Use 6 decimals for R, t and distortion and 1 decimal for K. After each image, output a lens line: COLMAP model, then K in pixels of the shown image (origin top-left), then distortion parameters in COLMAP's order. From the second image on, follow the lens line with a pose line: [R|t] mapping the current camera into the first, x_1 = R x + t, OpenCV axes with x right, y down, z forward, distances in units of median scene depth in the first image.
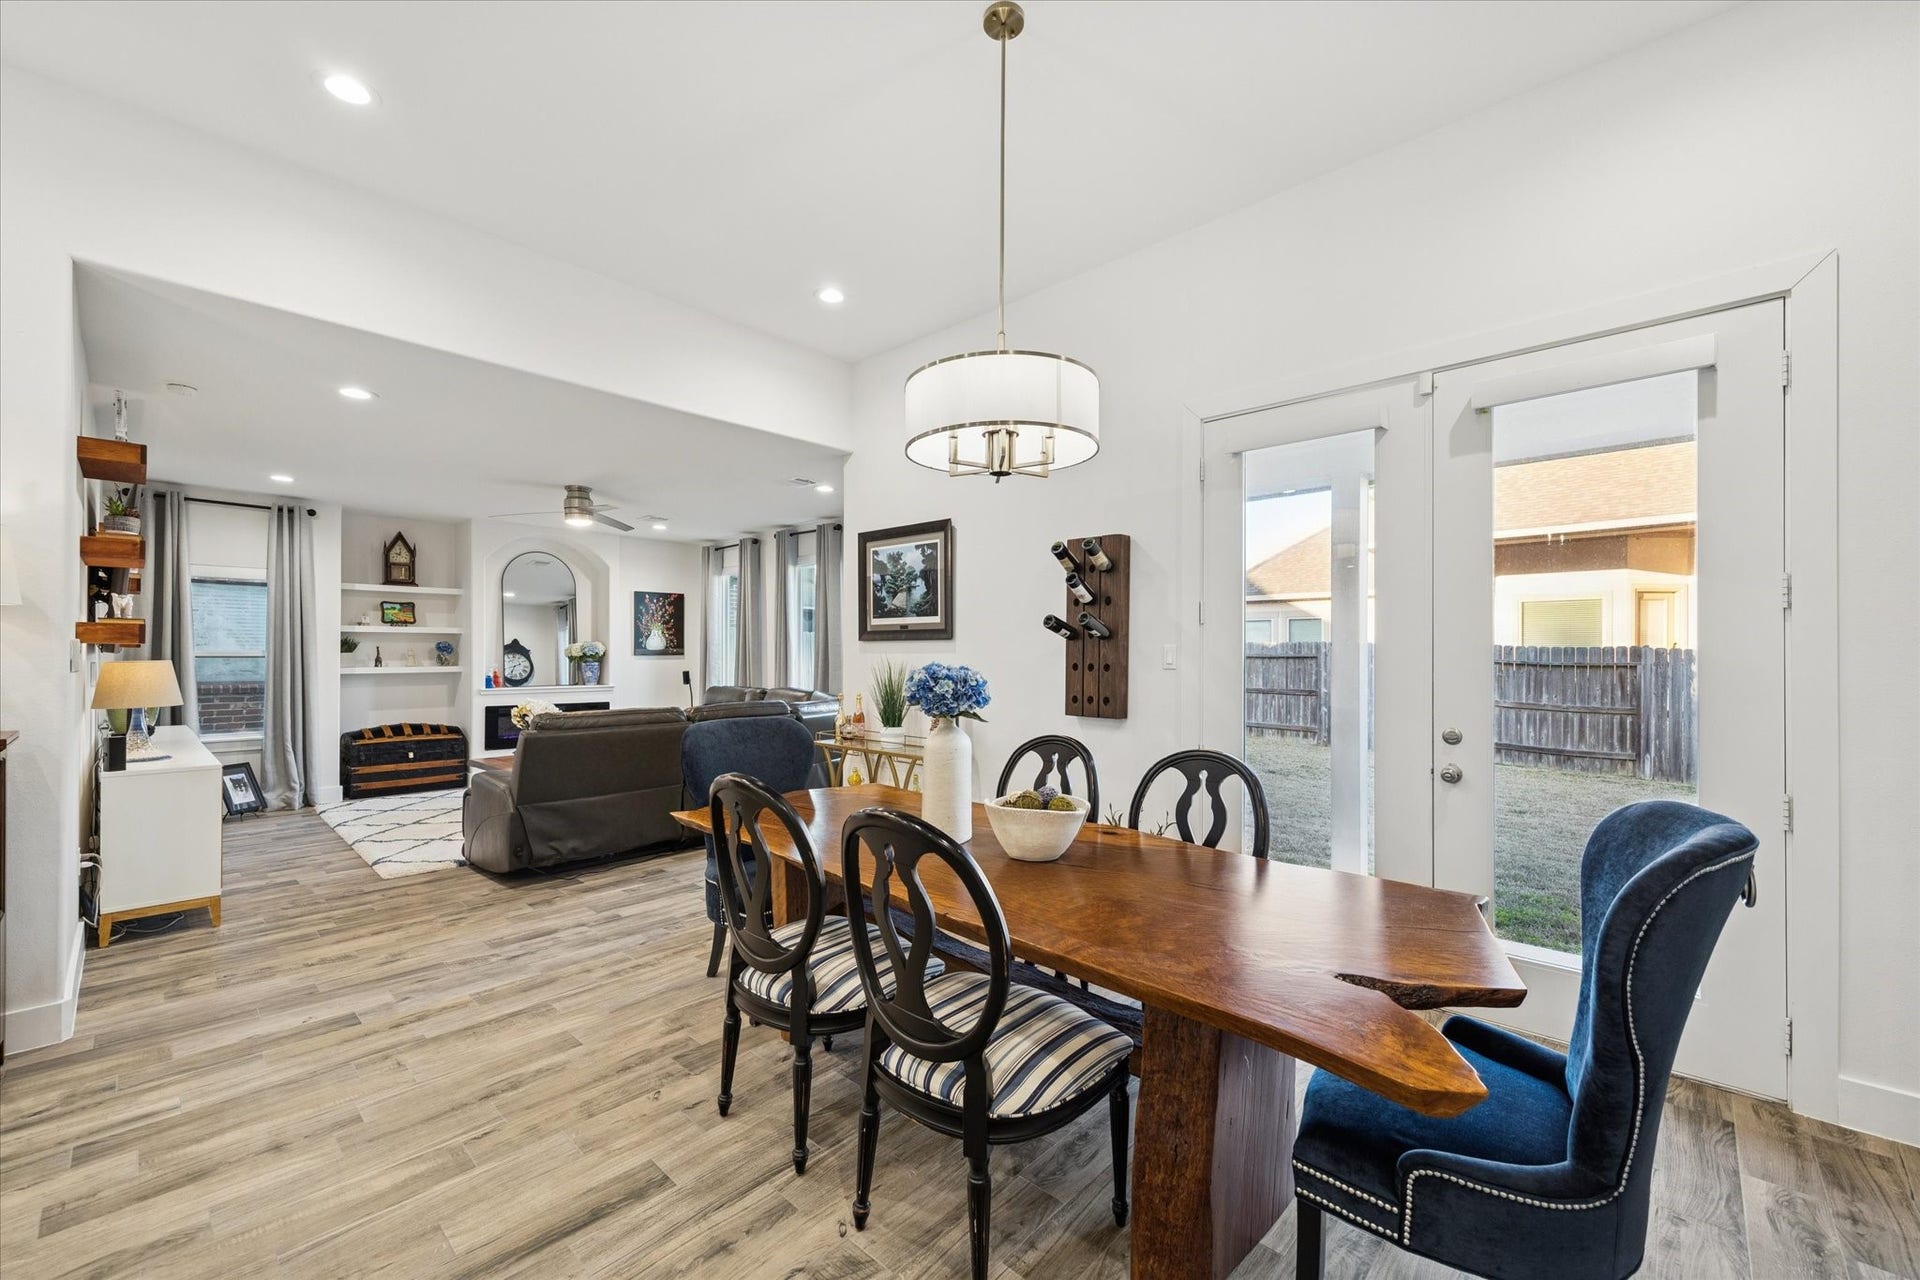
lens RADIAL K [[766.7, 0, 957.4], [0, 766.7, 654.0], [0, 0, 1]] dist [0.004147, -0.000226]
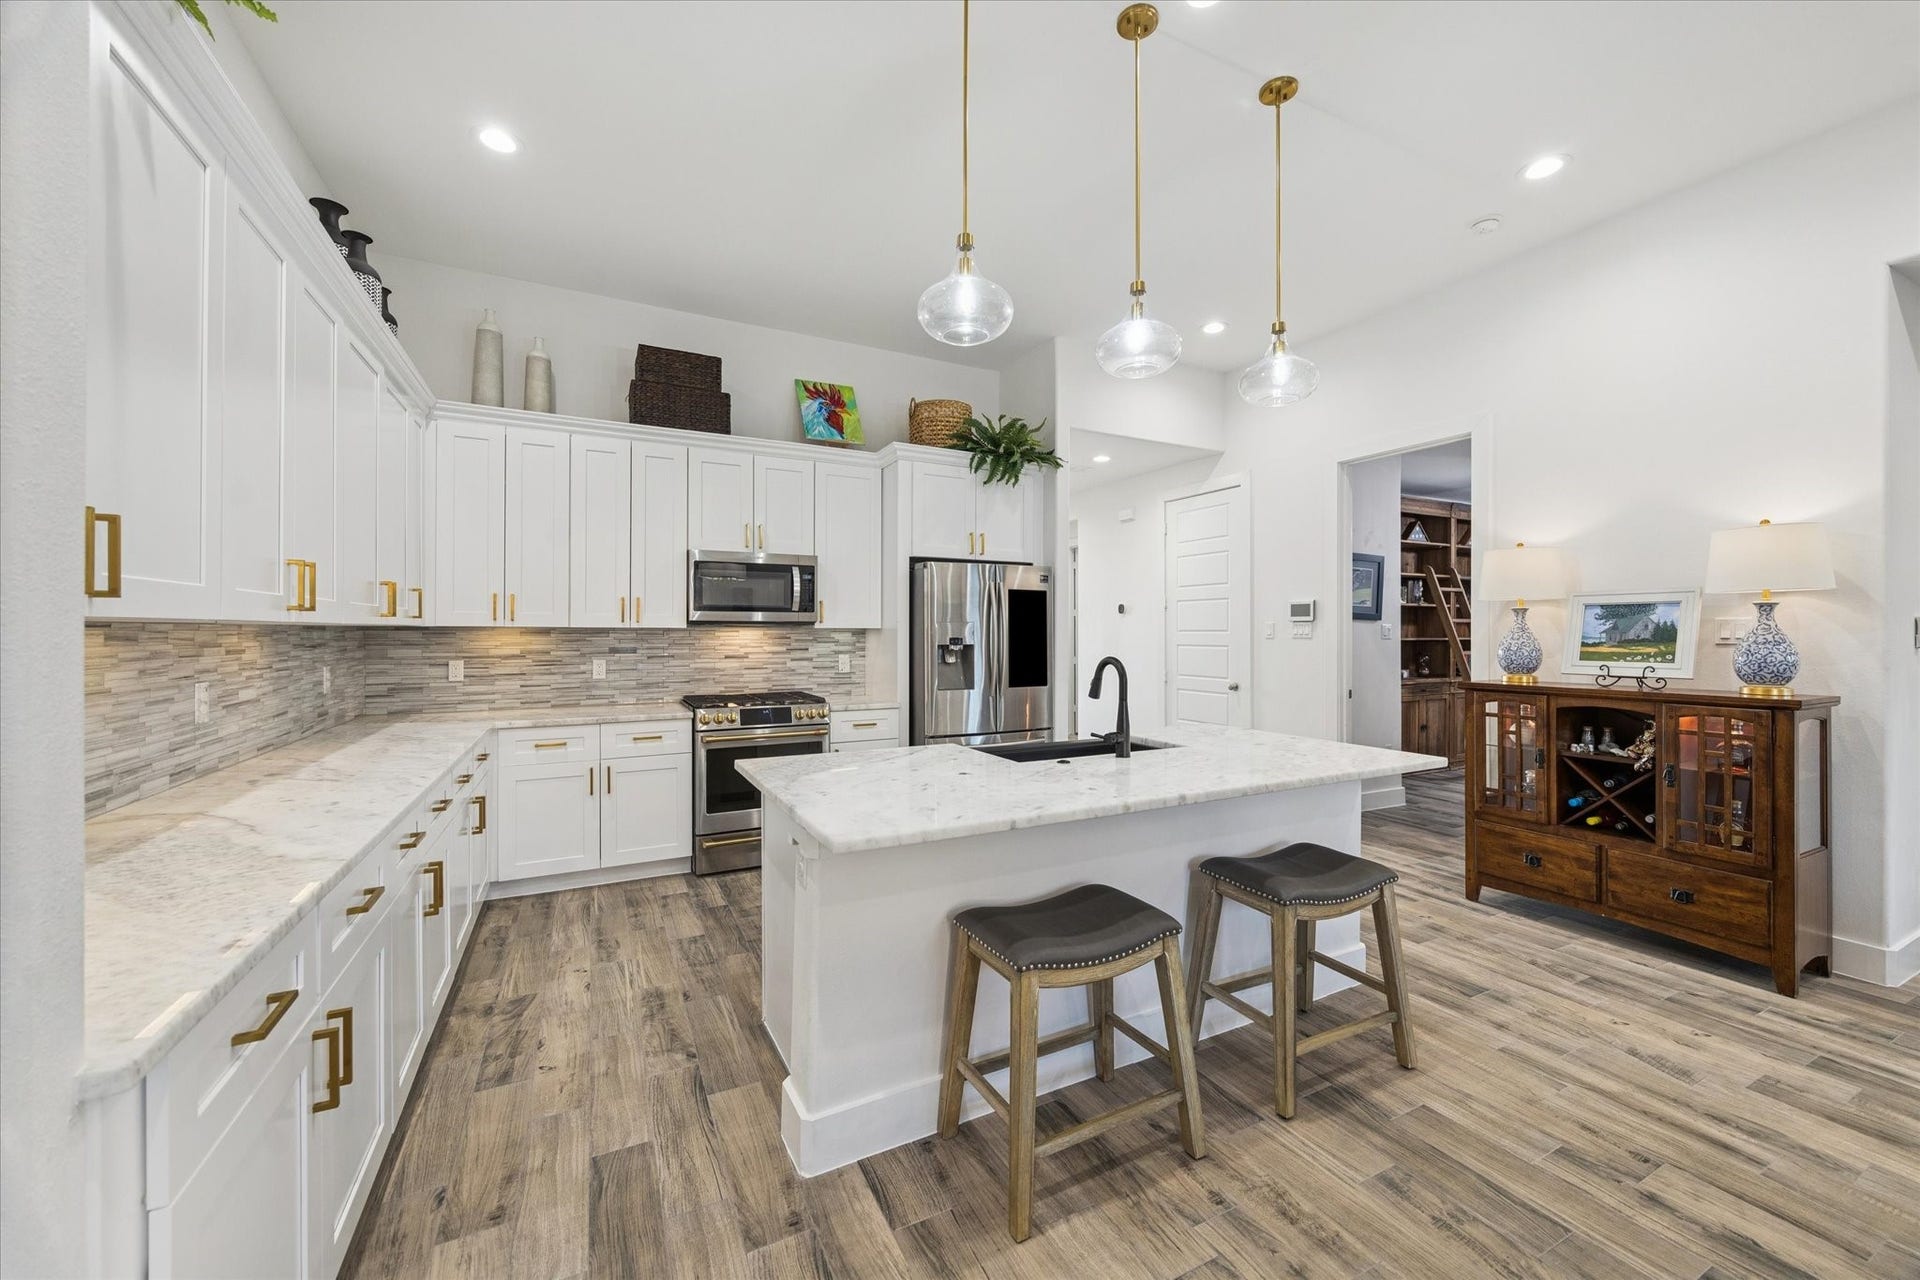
lens RADIAL K [[739.0, 0, 963.8], [0, 739.0, 626.4], [0, 0, 1]] dist [-0.001988, -0.000053]
pose [[-0.347413, -0.009755, -0.937662, 0.143067], [0.001658, 0.999938, -0.011017, 0.002141], [0.937711, -0.005382, -0.347375, 0.075388]]
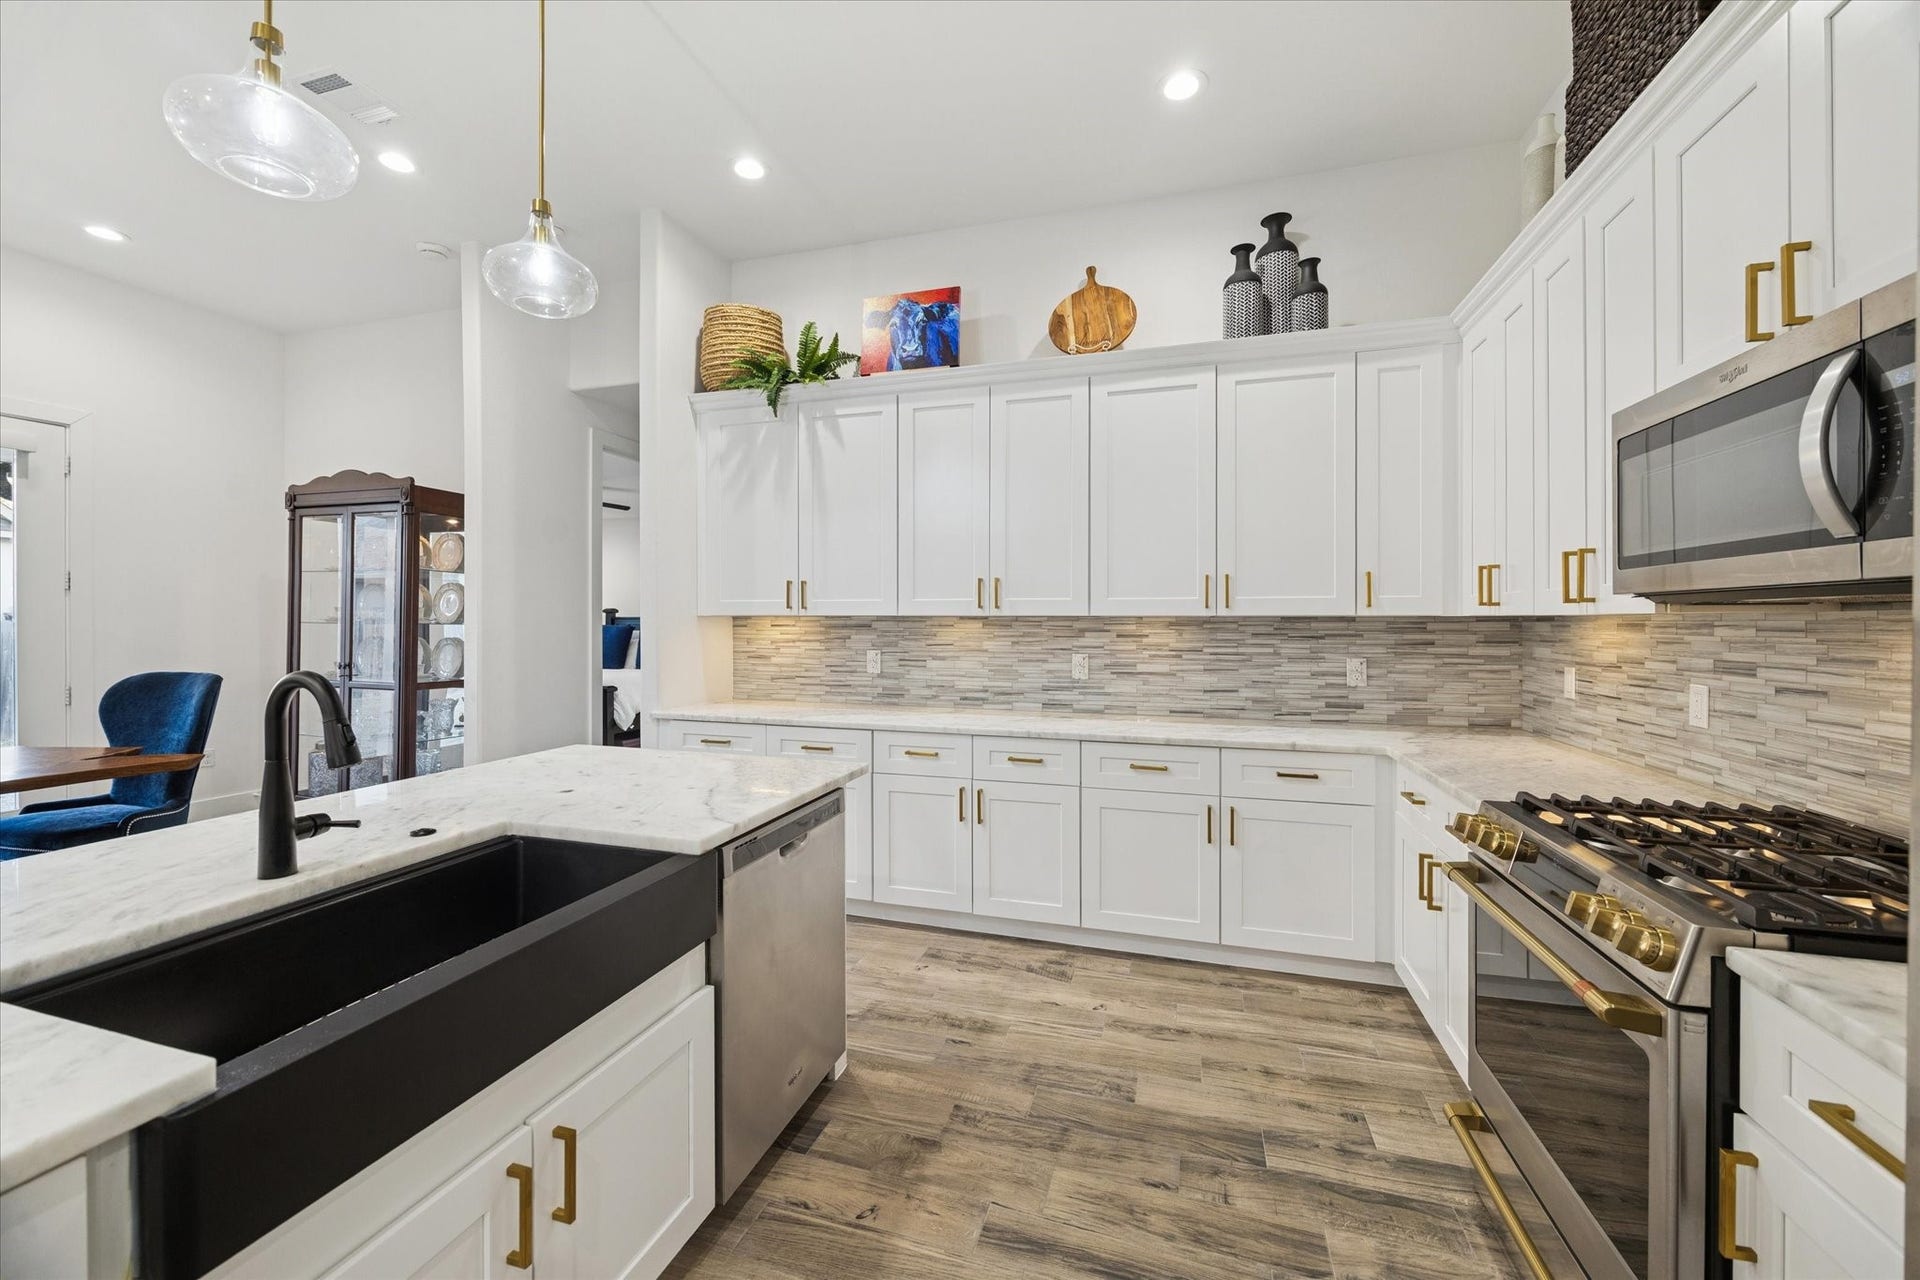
lens RADIAL K [[739.0, 0, 963.8], [0, 739.0, 626.4], [0, 0, 1]] dist [-0.001988, -0.000053]
pose [[-0.432983, -0.009162, 0.901356, -0.733088], [-0.008978, 0.999943, 0.005851, 0.000877], [-0.901357, -0.005558, -0.433040, -0.106924]]
